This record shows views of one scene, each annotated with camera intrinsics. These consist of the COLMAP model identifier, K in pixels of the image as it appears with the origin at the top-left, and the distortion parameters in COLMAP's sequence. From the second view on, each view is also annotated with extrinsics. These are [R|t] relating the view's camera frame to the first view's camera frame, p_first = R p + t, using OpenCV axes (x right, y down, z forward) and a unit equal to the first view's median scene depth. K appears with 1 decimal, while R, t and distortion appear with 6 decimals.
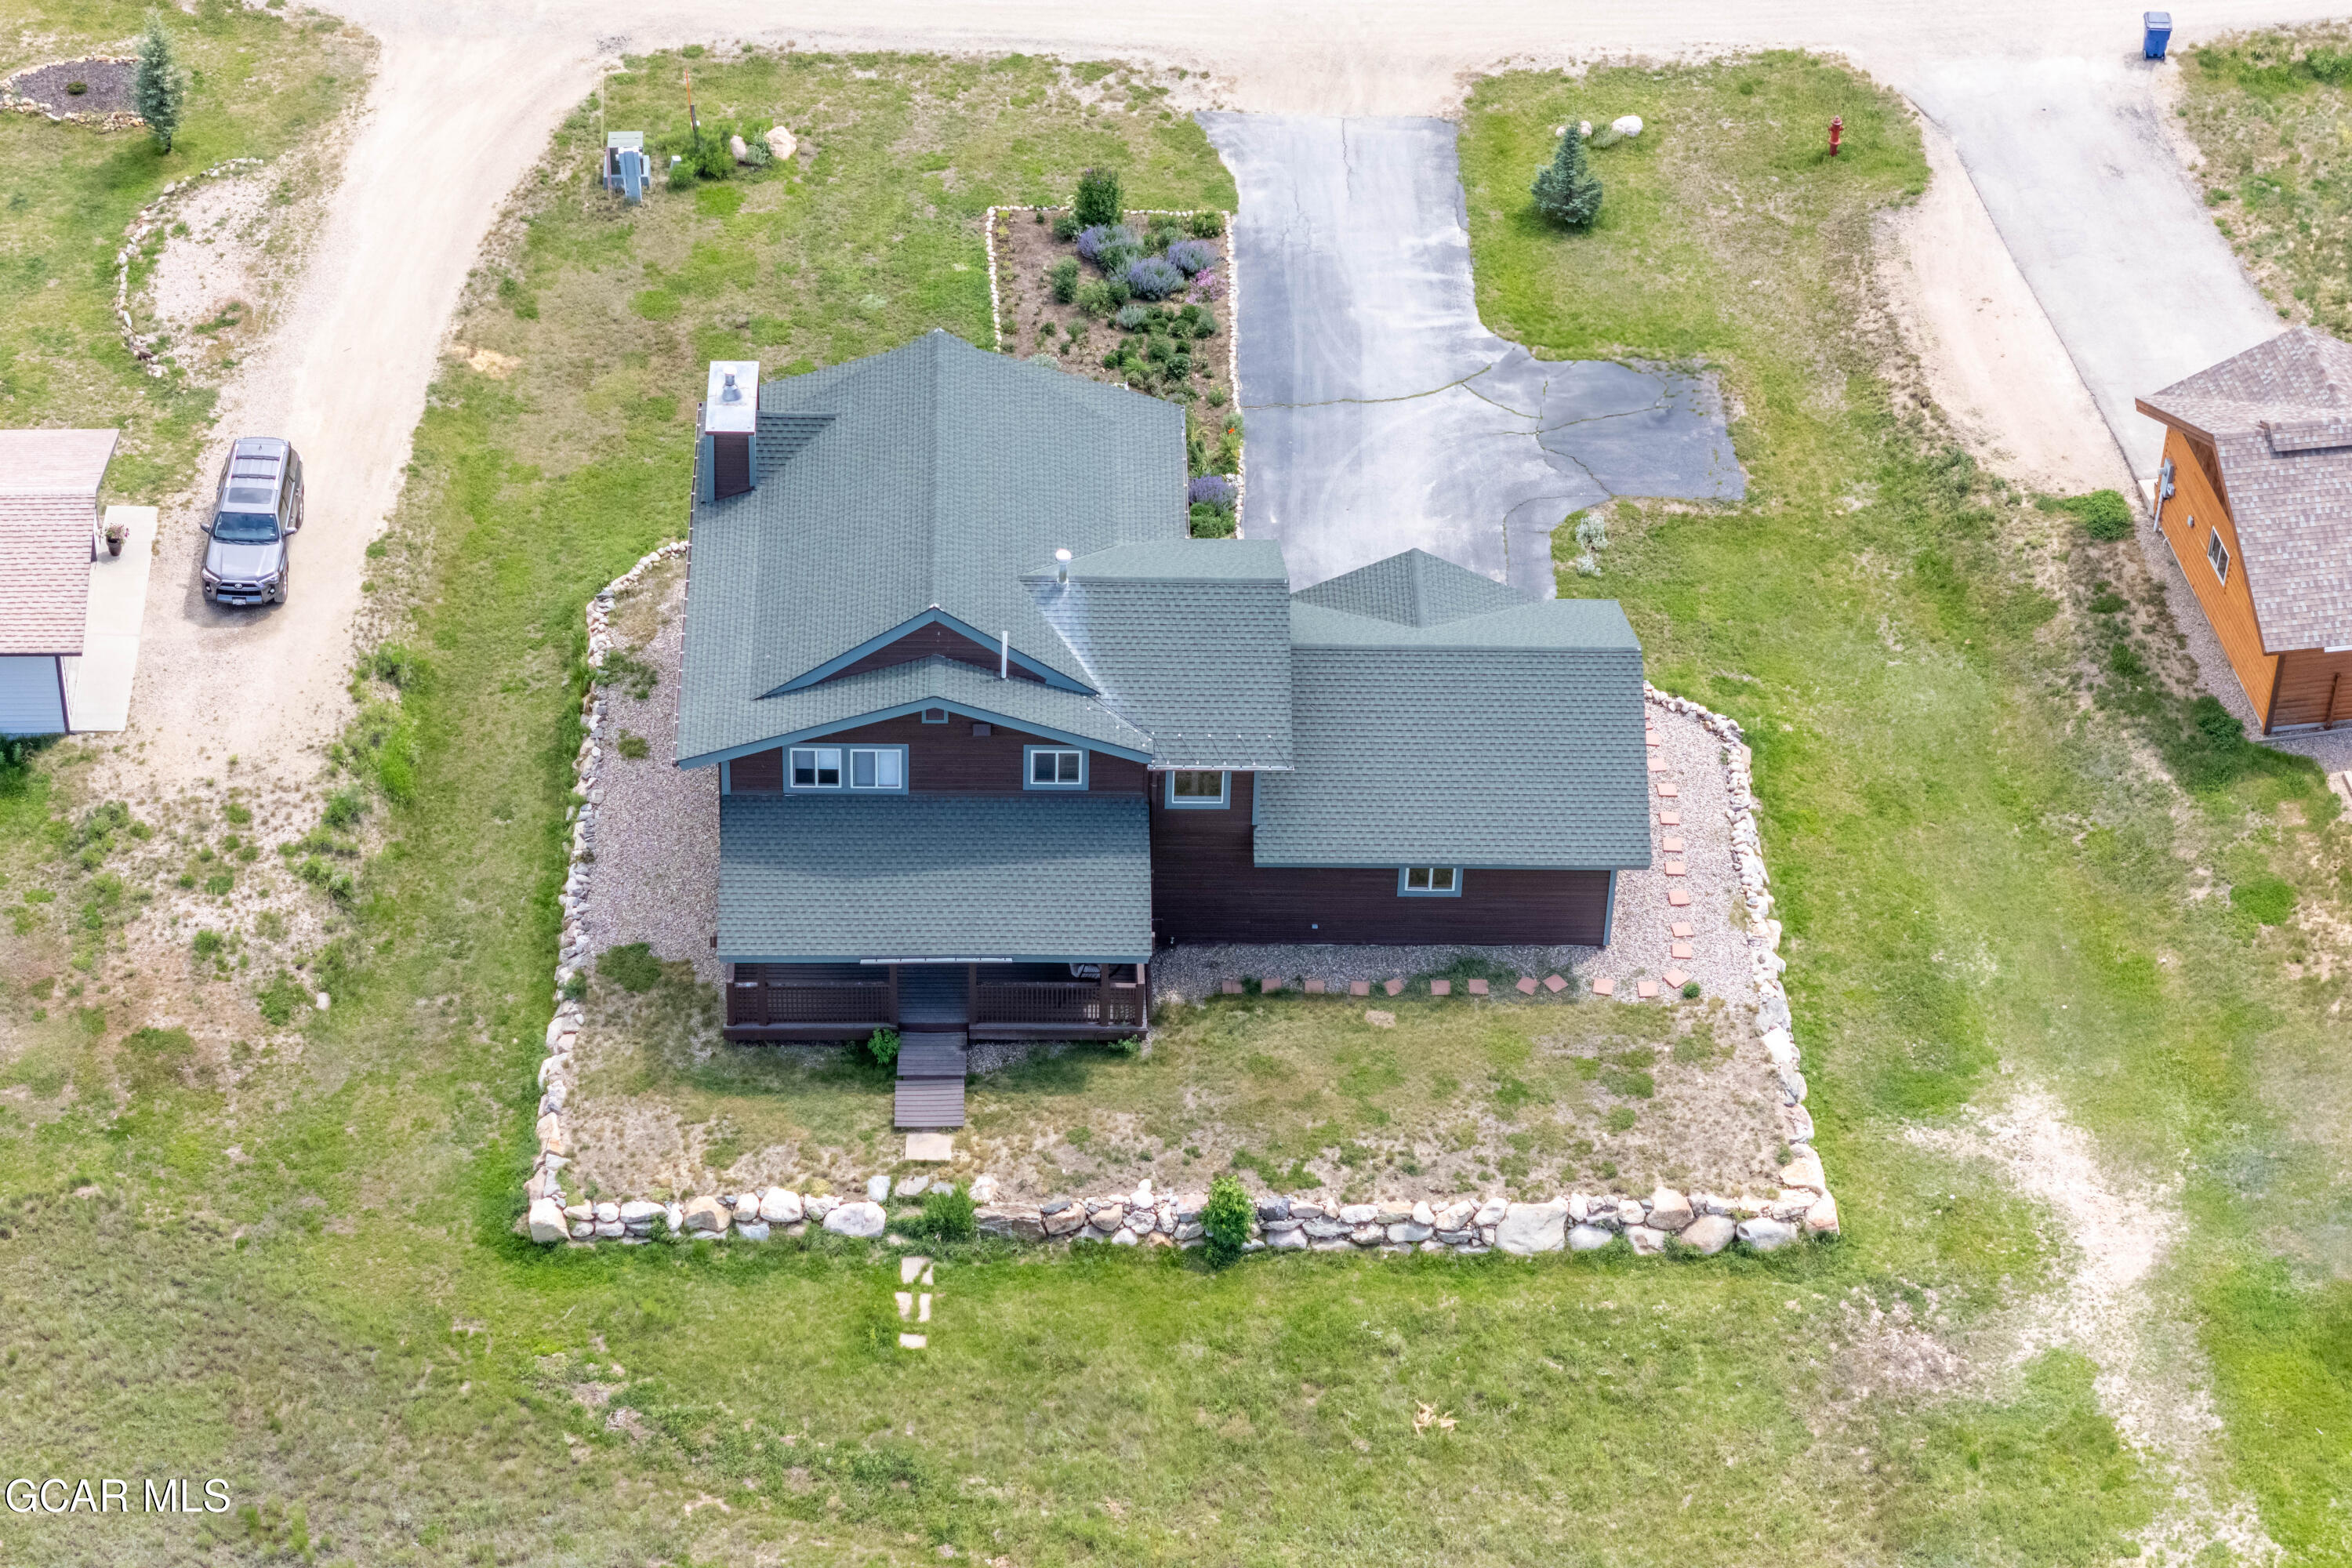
lens RADIAL K [[5569.9, 0, 1176.0], [0, 5569.9, 784.0], [0, 0, 1]] dist [-0.135547, 0.155893]
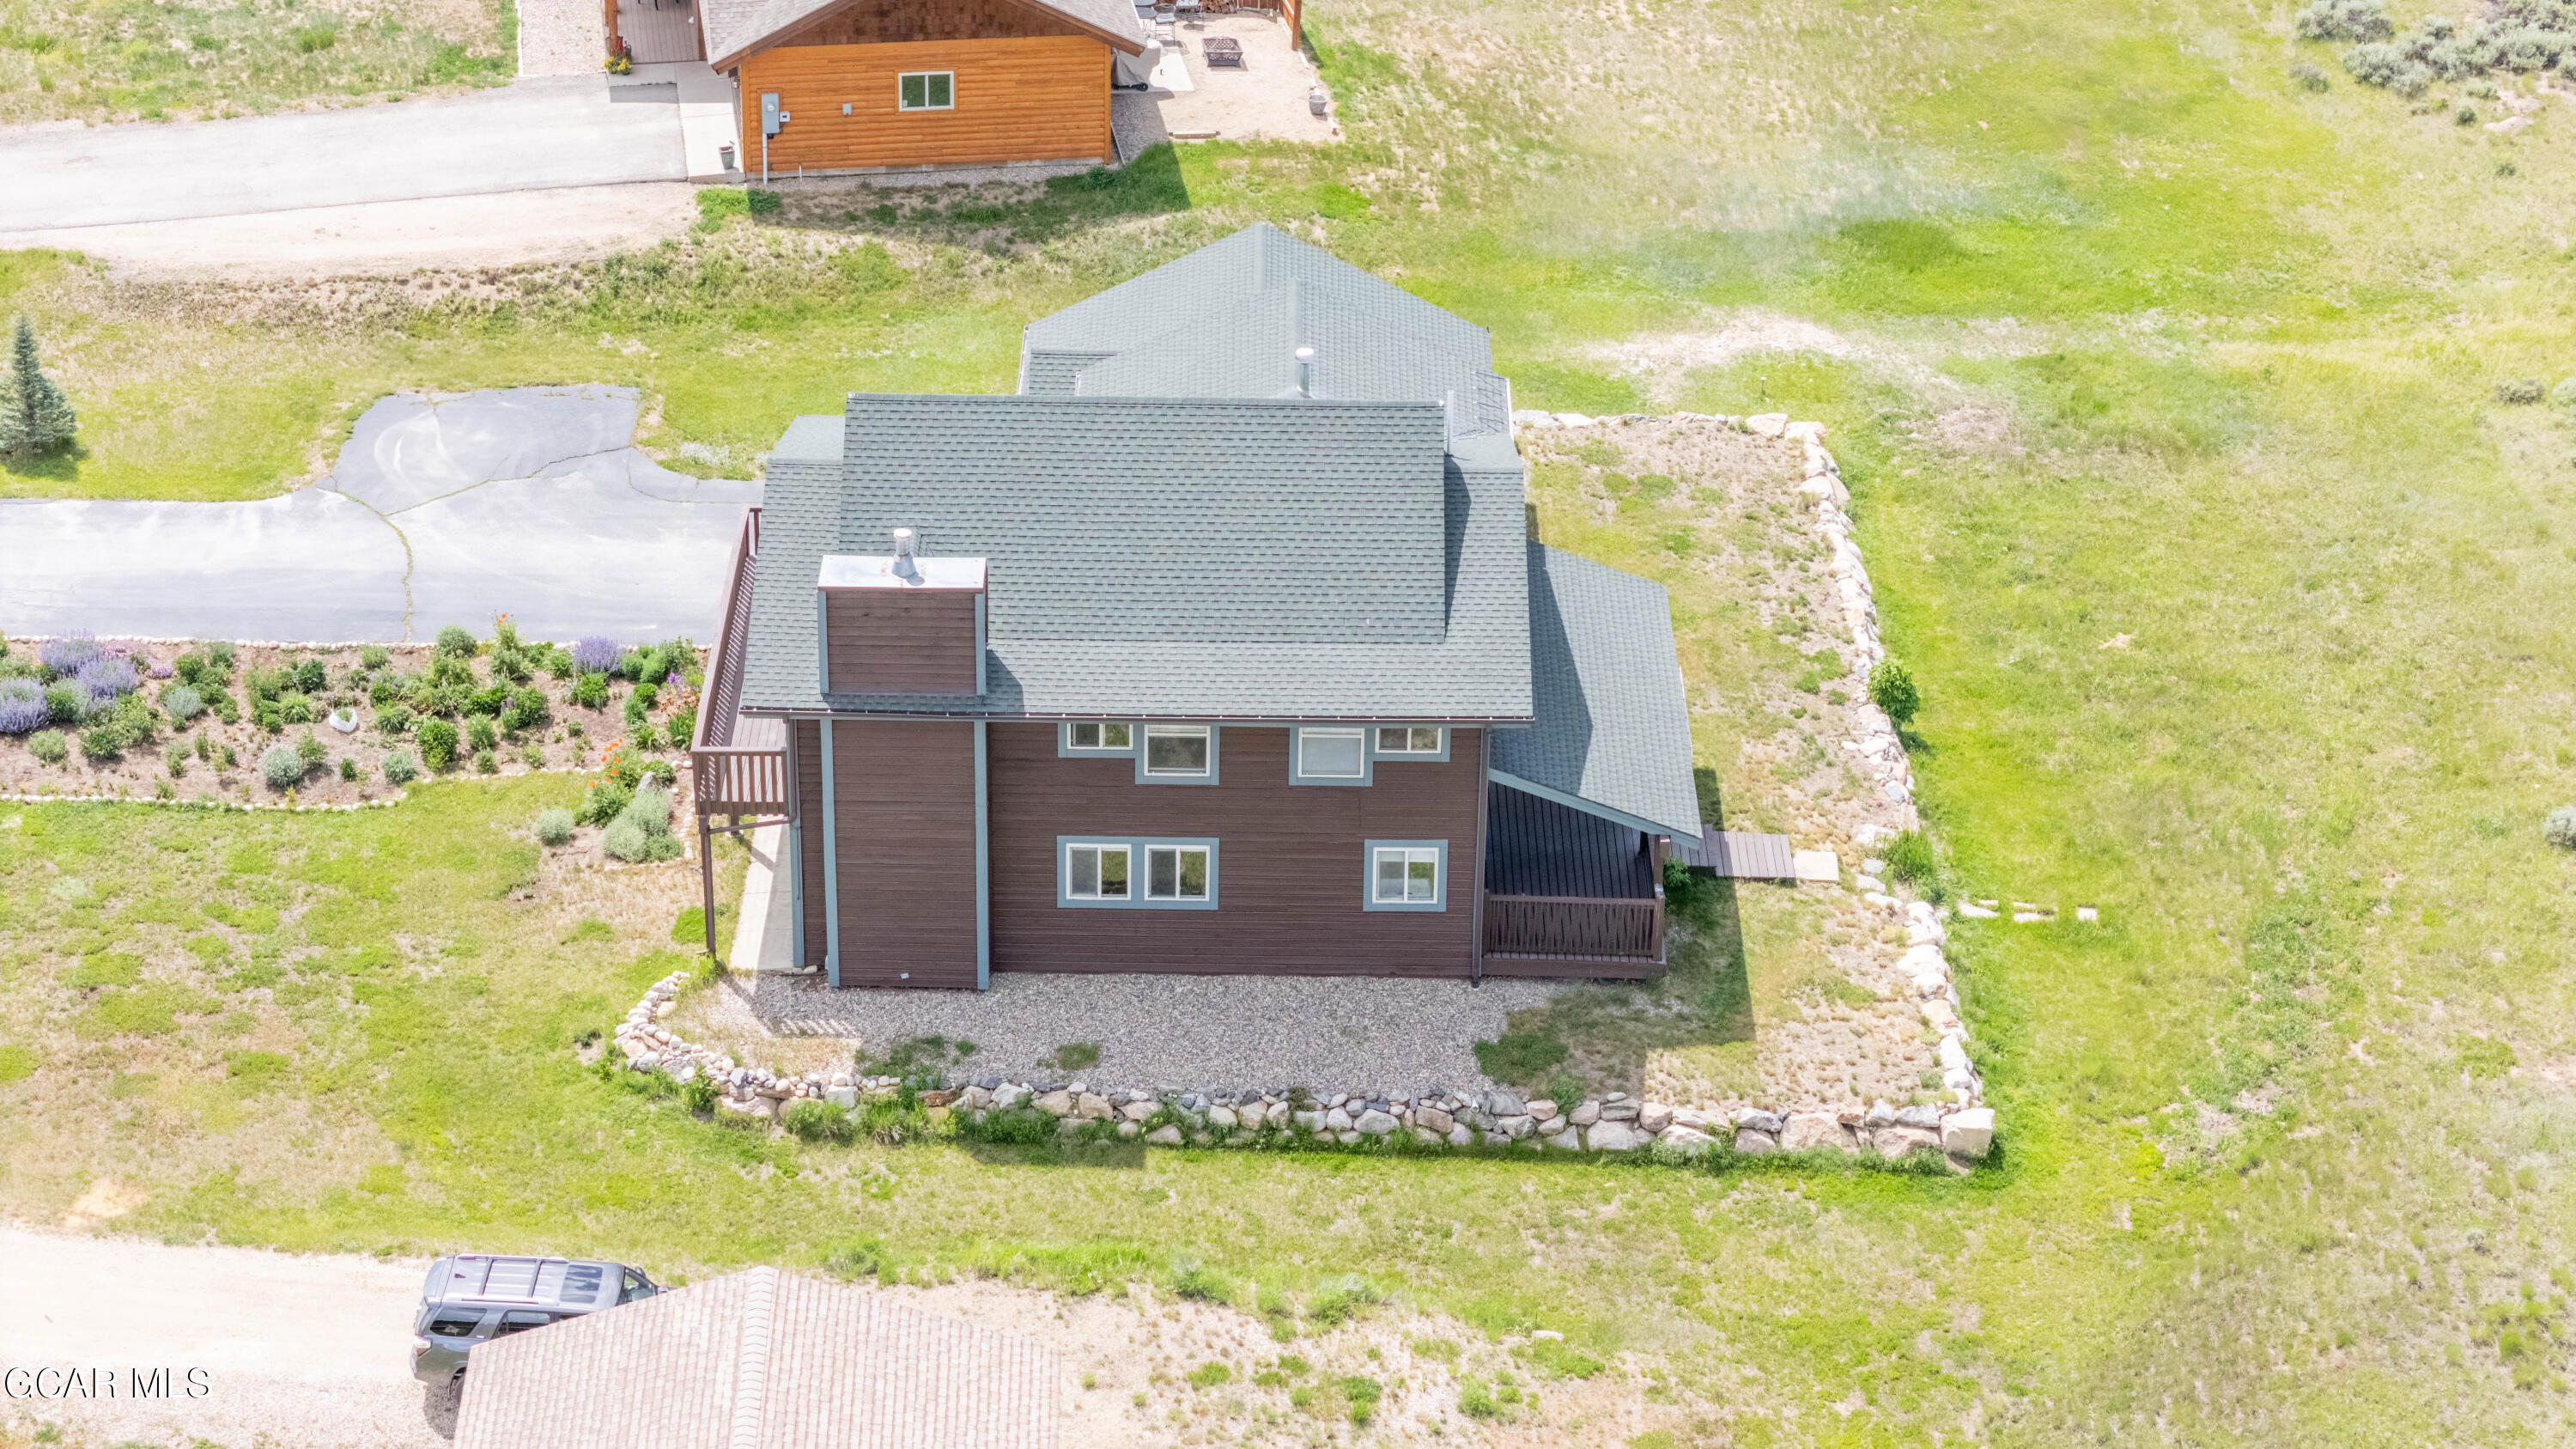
lens RADIAL K [[5178.6, 0, 1288.0], [0, 5178.6, 724.5], [0, 0, 1]] dist [-0.203649, -0.056916]
pose [[0.024908, -0.506999, 0.861587, -0.611171], [0.631768, 0.675918, 0.379479, -0.255469], [-0.774757, 0.534871, 0.337141, 0.675569]]
